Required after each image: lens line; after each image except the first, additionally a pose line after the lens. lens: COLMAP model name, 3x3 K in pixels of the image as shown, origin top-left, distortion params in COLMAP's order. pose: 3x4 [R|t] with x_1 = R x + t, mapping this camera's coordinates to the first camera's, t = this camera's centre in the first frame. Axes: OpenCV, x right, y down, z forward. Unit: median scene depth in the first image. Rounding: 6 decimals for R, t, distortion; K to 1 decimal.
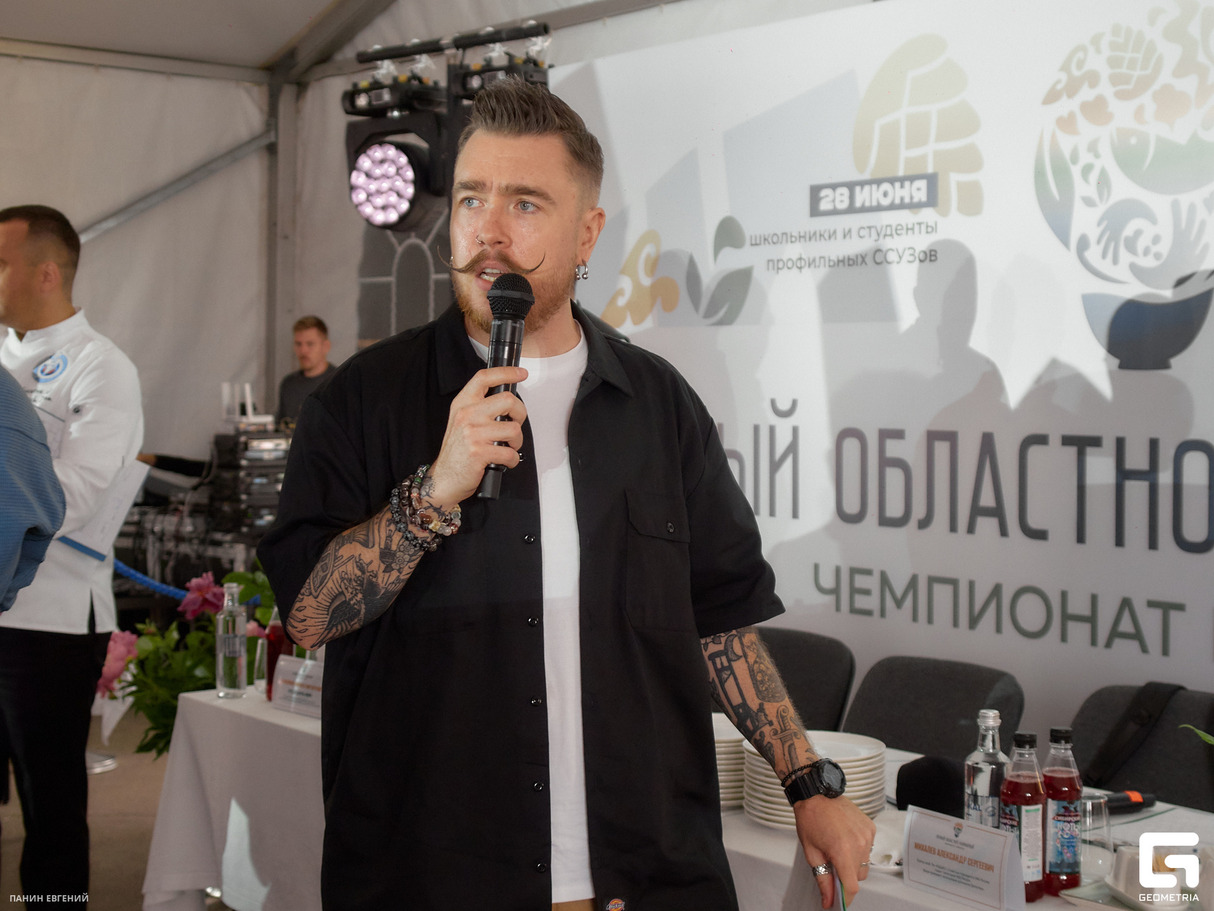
lens RADIAL K [[1906.9, 0, 607.0], [0, 1906.9, 455.5], [0, 0, 1]] dist [-0.018275, -0.089721]
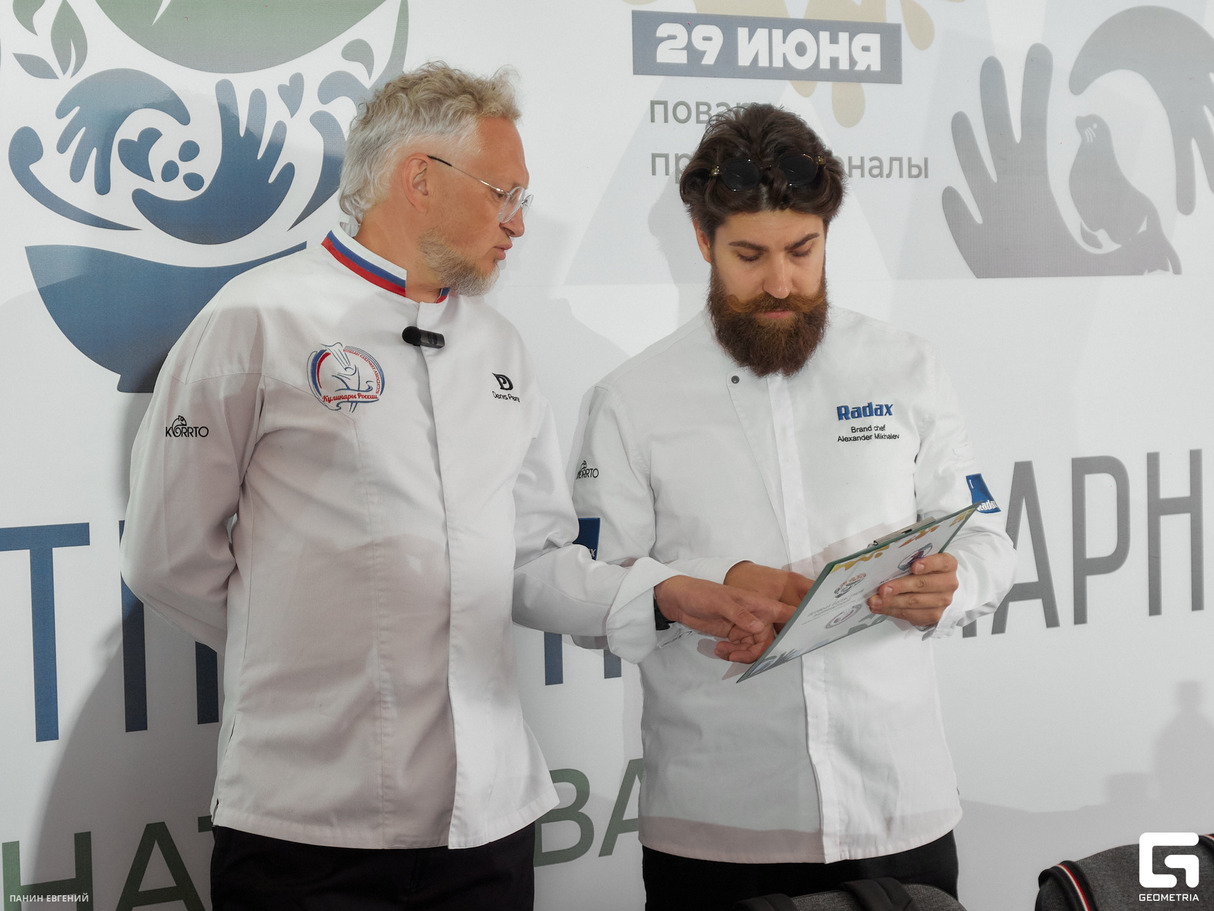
lens RADIAL K [[3672.6, 0, 607.0], [0, 3672.6, 455.5], [0, 0, 1]] dist [0.025468, 0.431198]
pose [[-0.043265, -0.022336, 0.998814, -0.779832], [0.083139, 0.996202, 0.025879, -0.044636], [-0.995598, 0.084160, -0.041243, 0.945802]]
